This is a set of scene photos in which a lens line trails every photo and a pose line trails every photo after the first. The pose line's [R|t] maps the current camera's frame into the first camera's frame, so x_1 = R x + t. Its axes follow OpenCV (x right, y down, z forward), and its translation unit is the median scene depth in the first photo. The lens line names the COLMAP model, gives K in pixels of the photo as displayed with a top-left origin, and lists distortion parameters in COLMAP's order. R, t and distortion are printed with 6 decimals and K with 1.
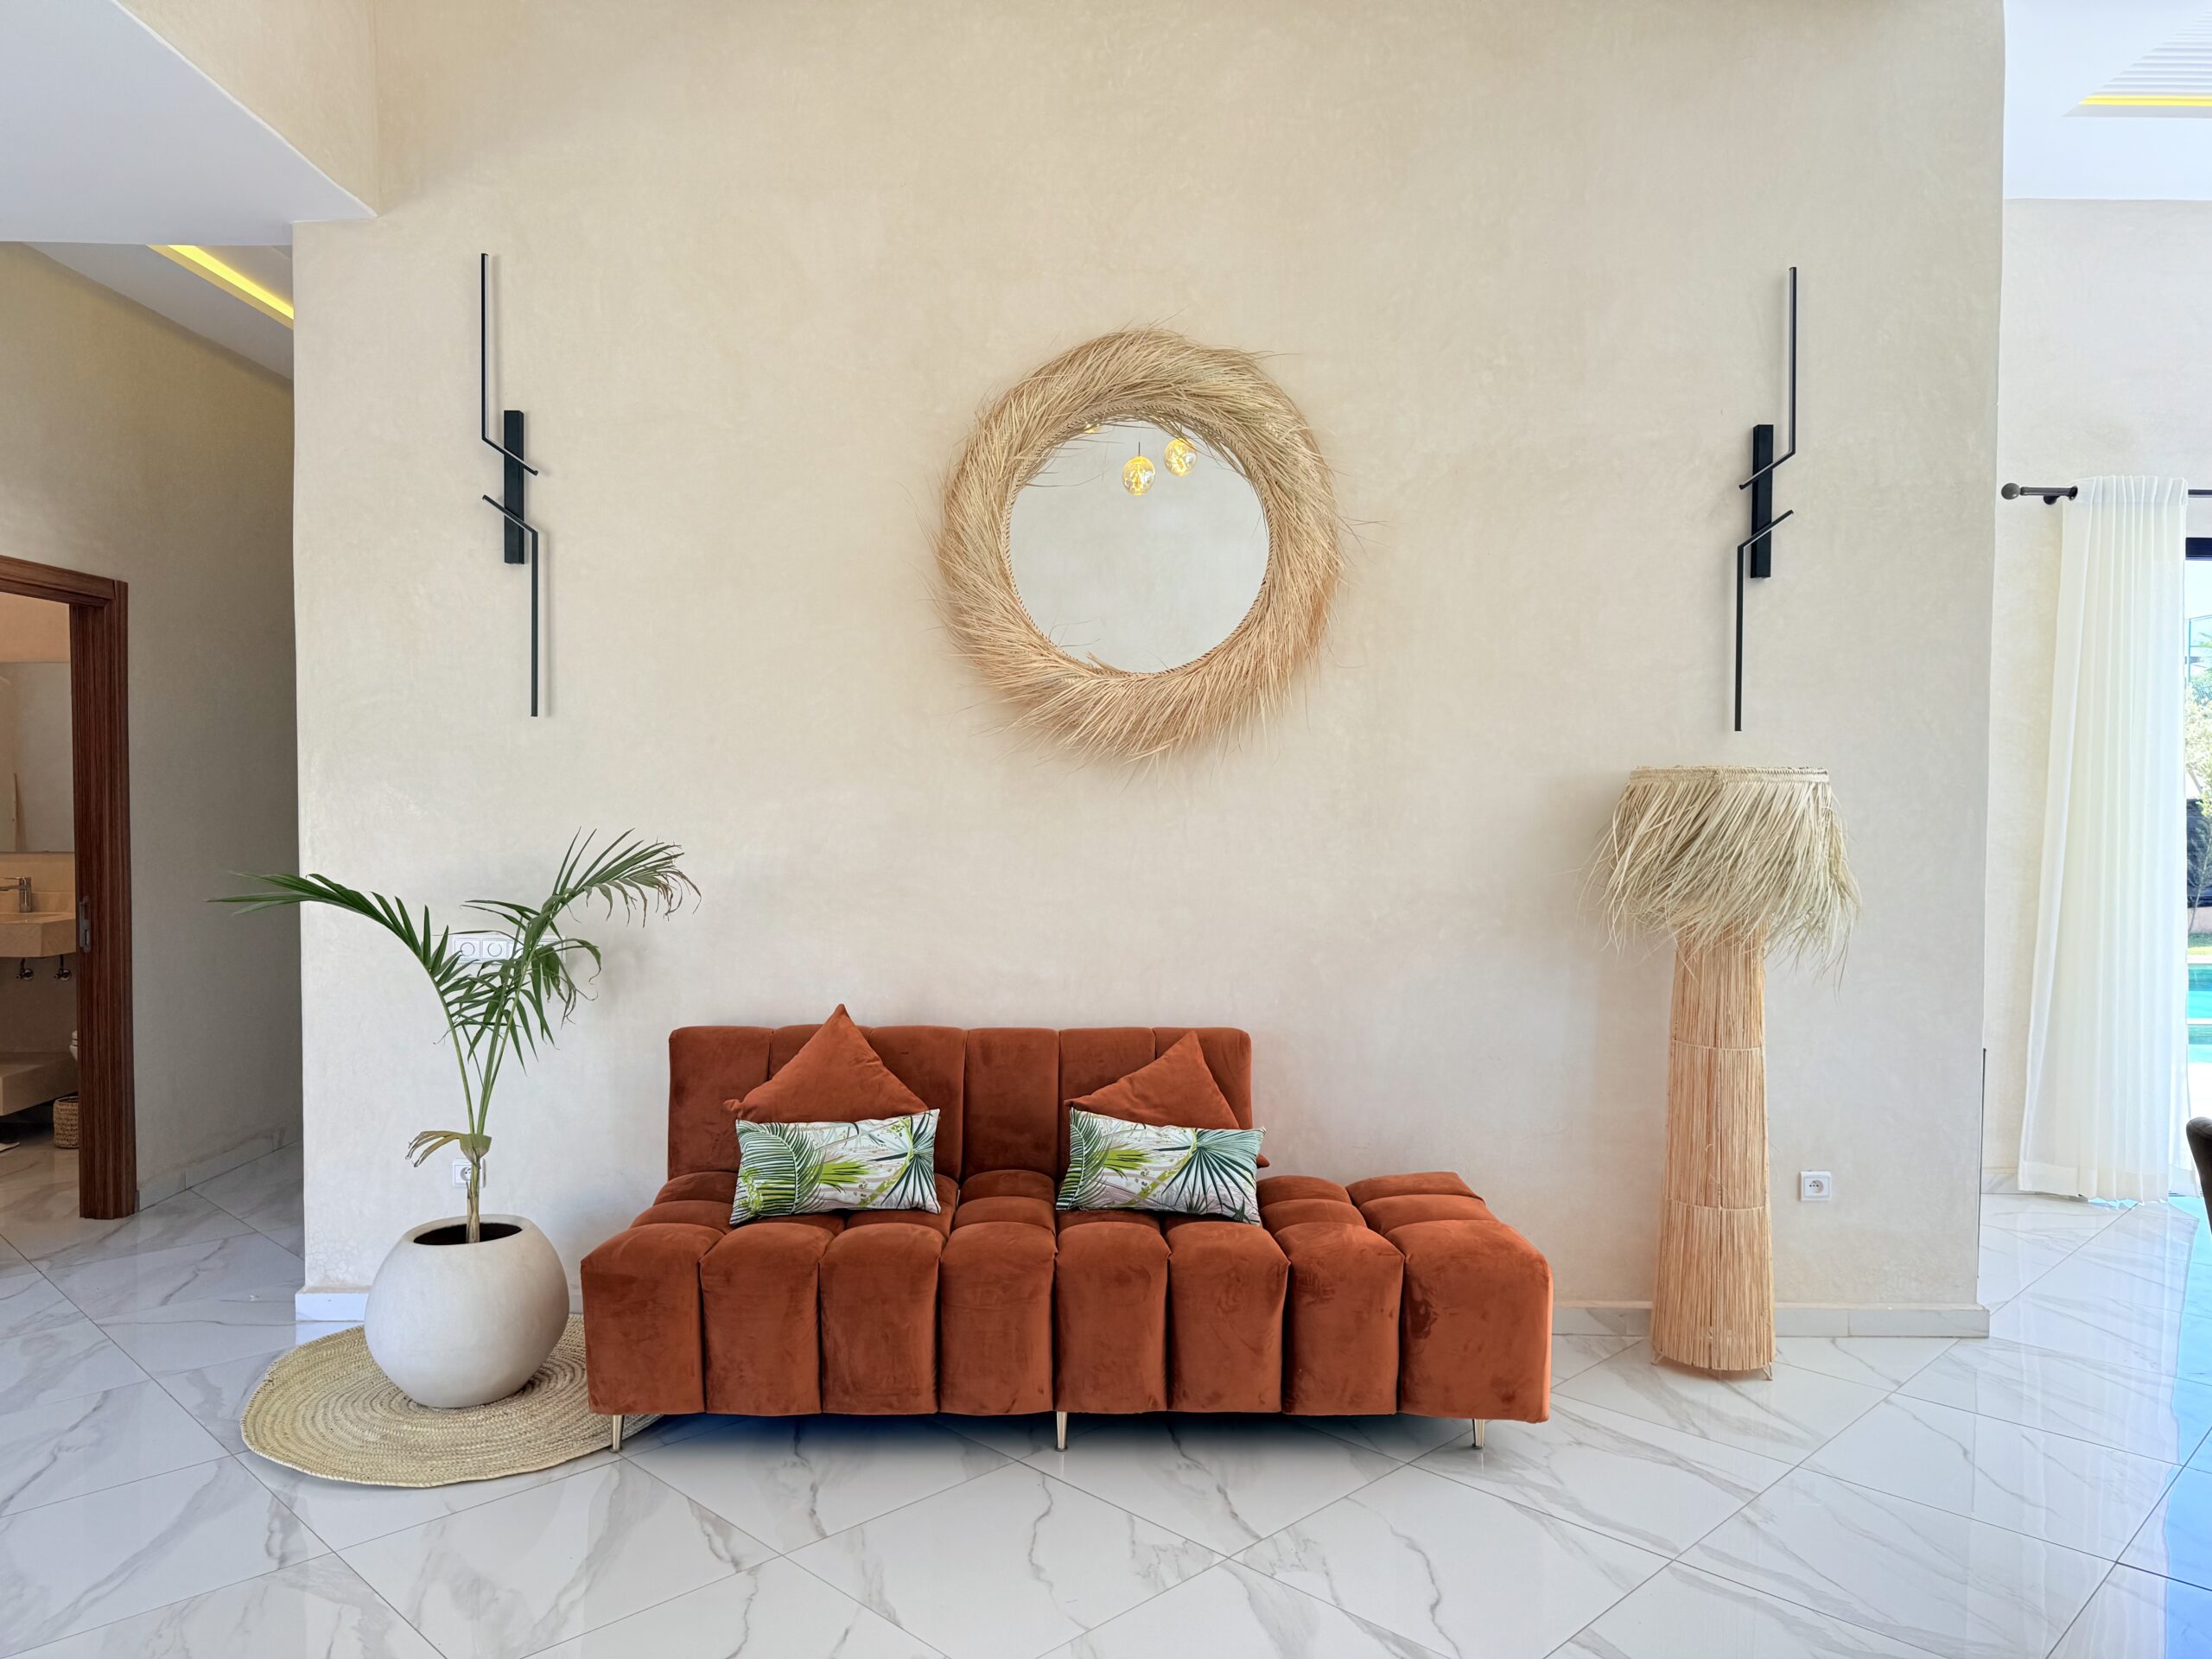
lens RADIAL K [[1568.0, 0, 1105.8], [0, 1568.0, 837.1], [0, 0, 1]] dist [0.110705, -0.155600]
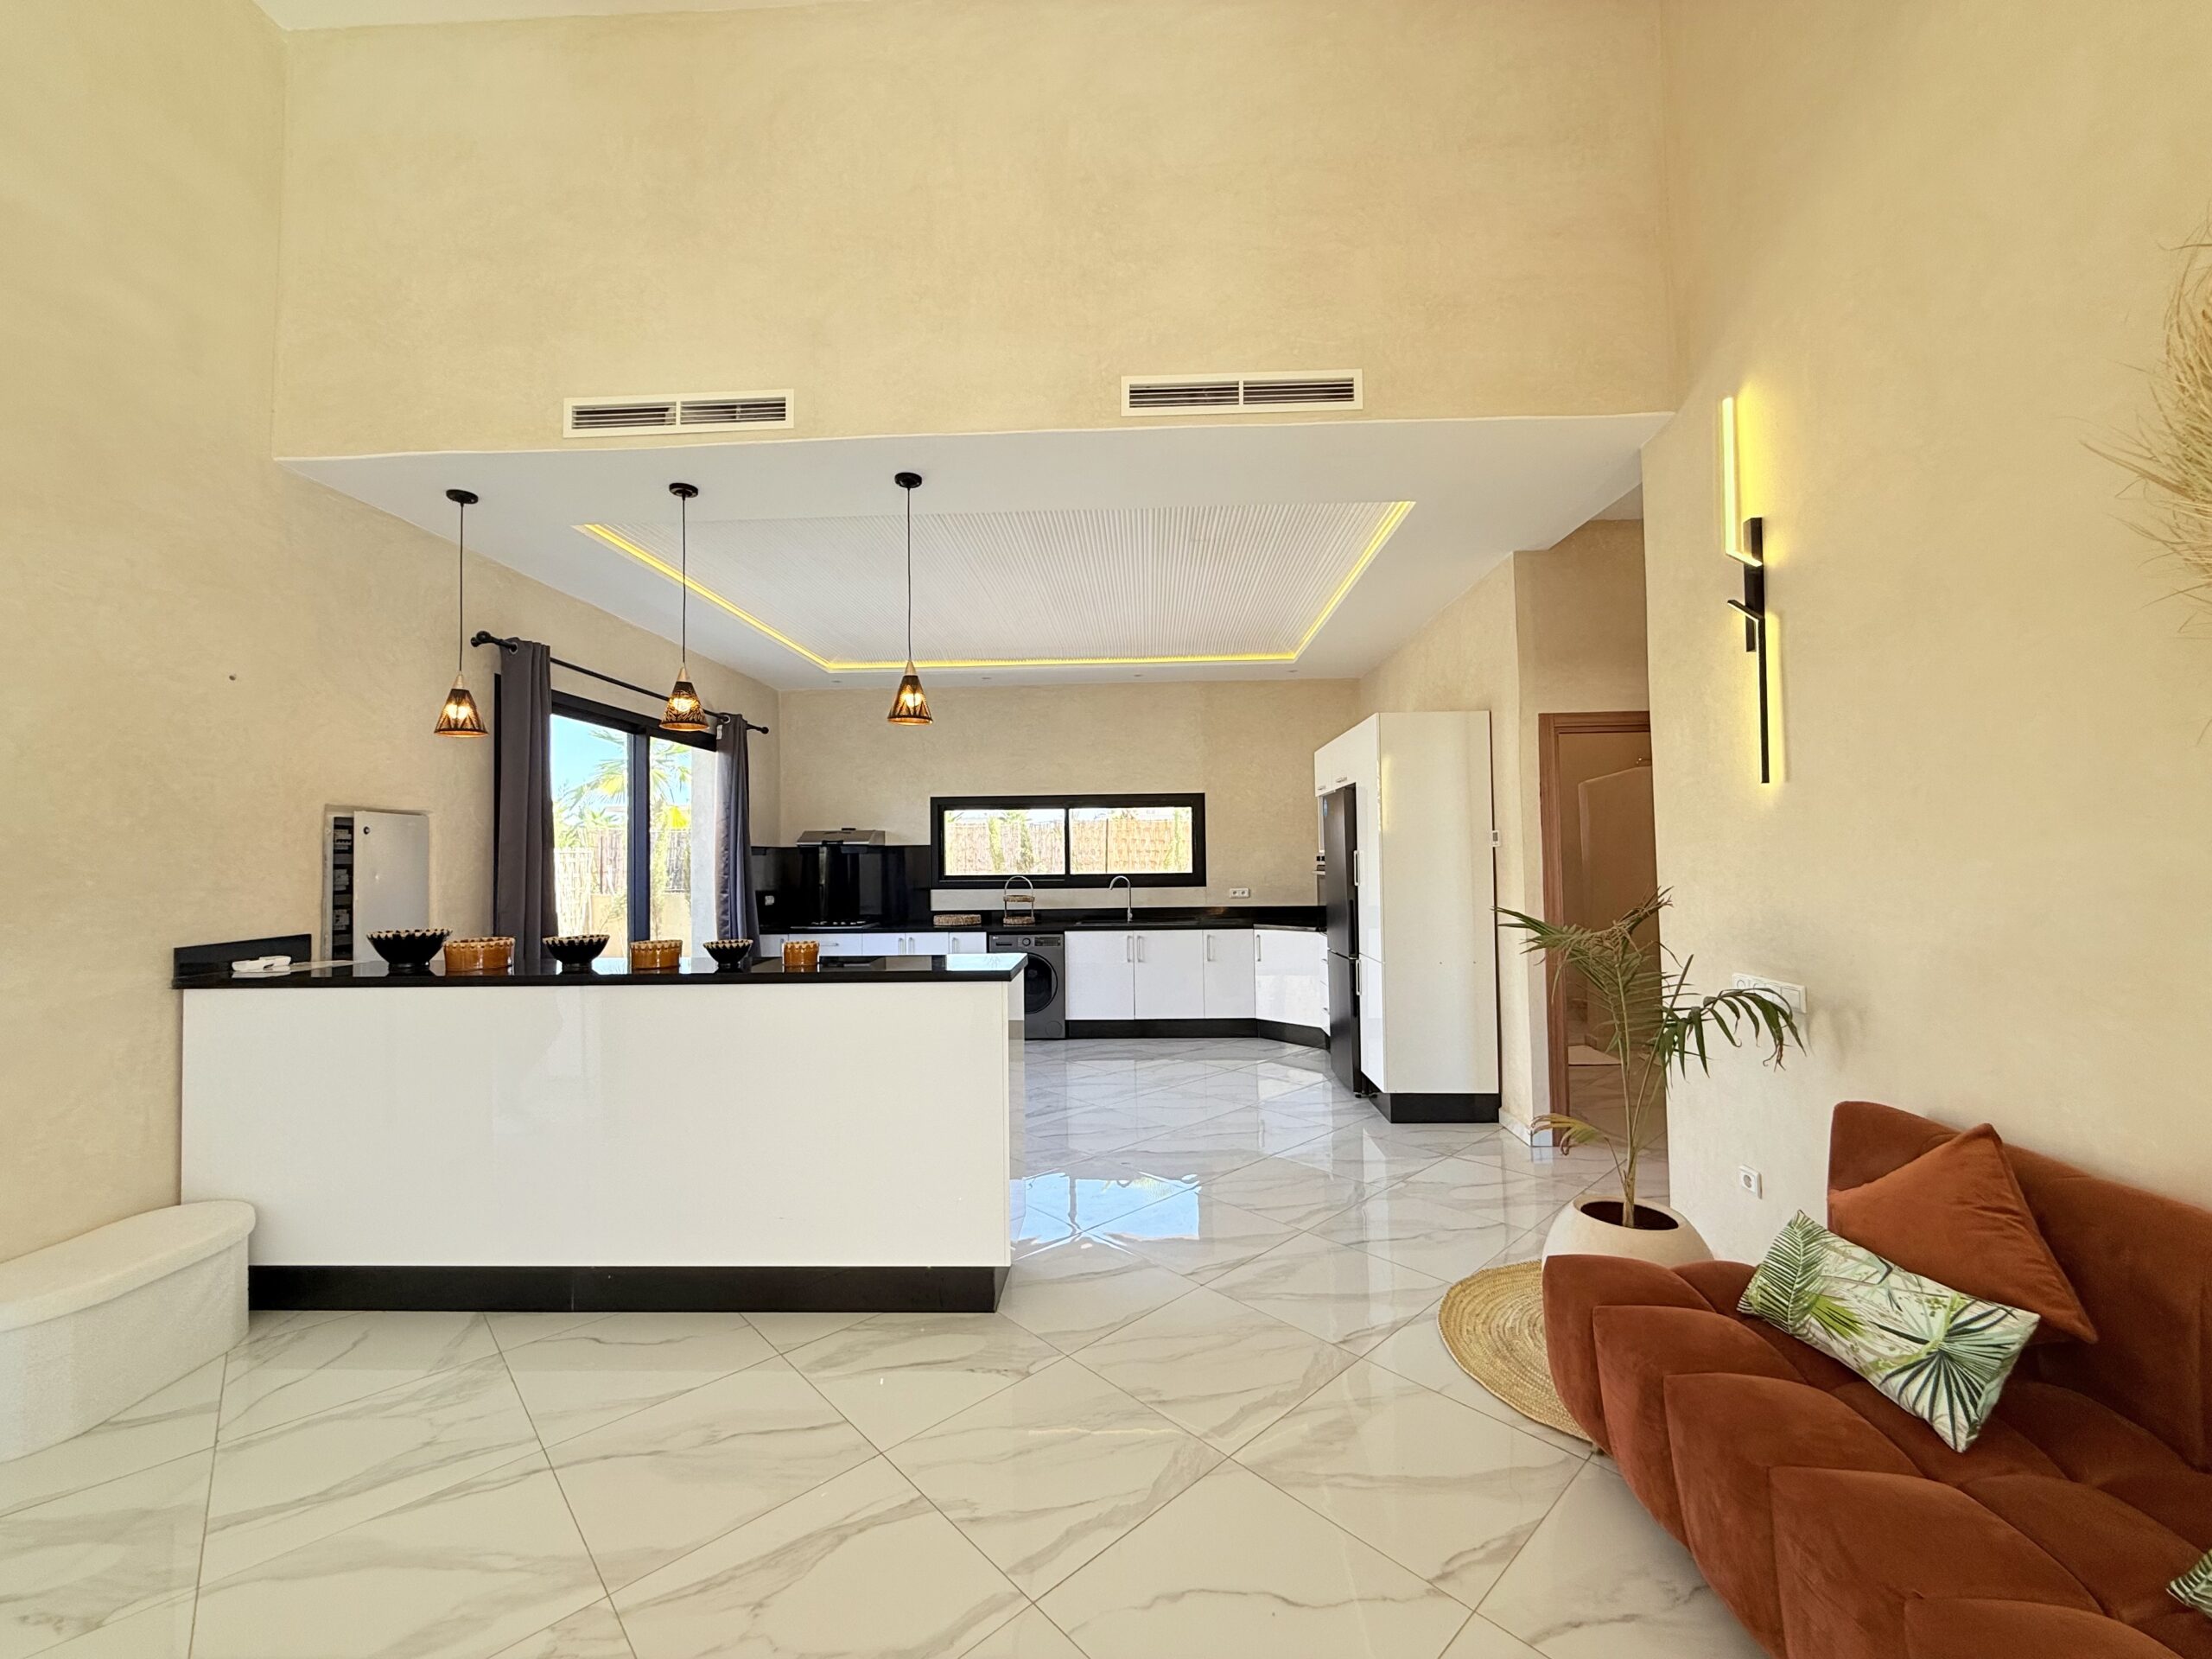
lens RADIAL K [[883.5, 0, 1102.3], [0, 883.5, 827.8], [0, 0, 1]] dist [0.000591, 0.000307]
pose [[-0.046752, -0.037150, -0.998215, 0.308729], [-0.012849, 0.999248, -0.036587, -0.017949], [0.998824, 0.011115, -0.047194, 0.629316]]
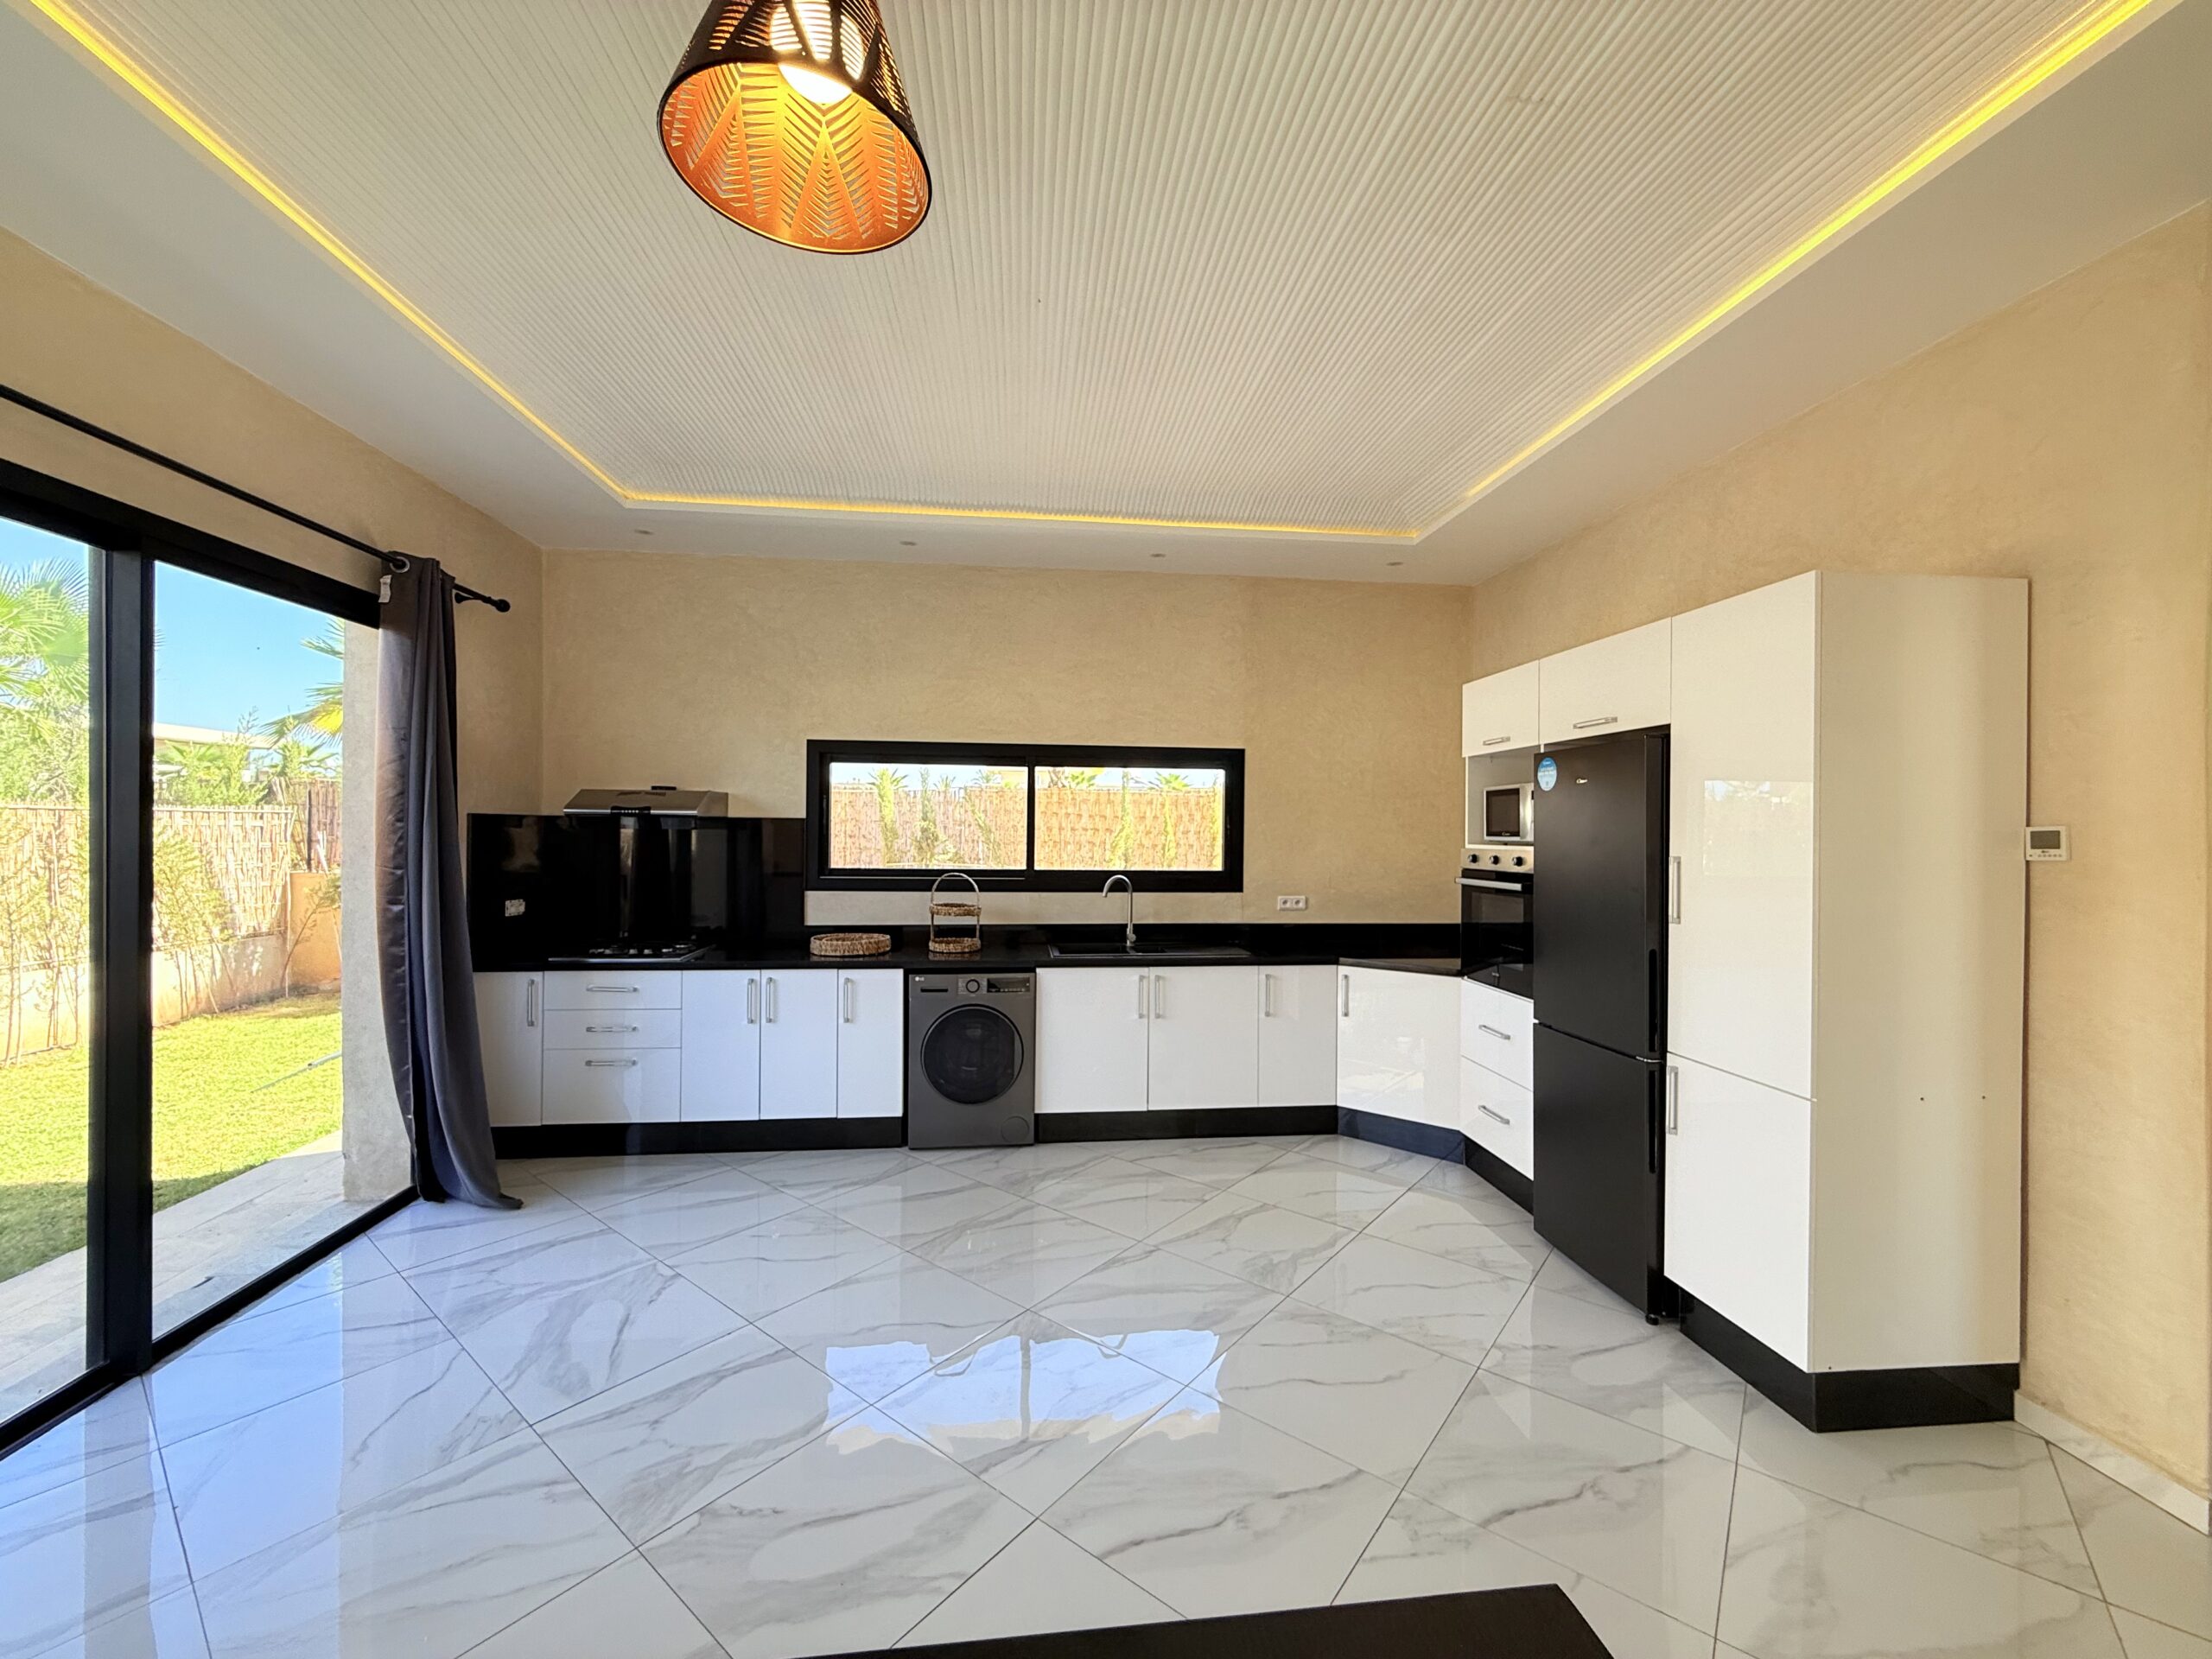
lens RADIAL K [[883.2, 0, 1102.3], [0, 883.2, 827.4], [0, 0, 1]] dist [-0.000331, 0.000132]
pose [[0.100618, -0.004912, -0.994913, -0.421666], [-0.035443, 0.999335, -0.008518, -0.038666], [0.994294, 0.036120, 0.100377, 0.429996]]
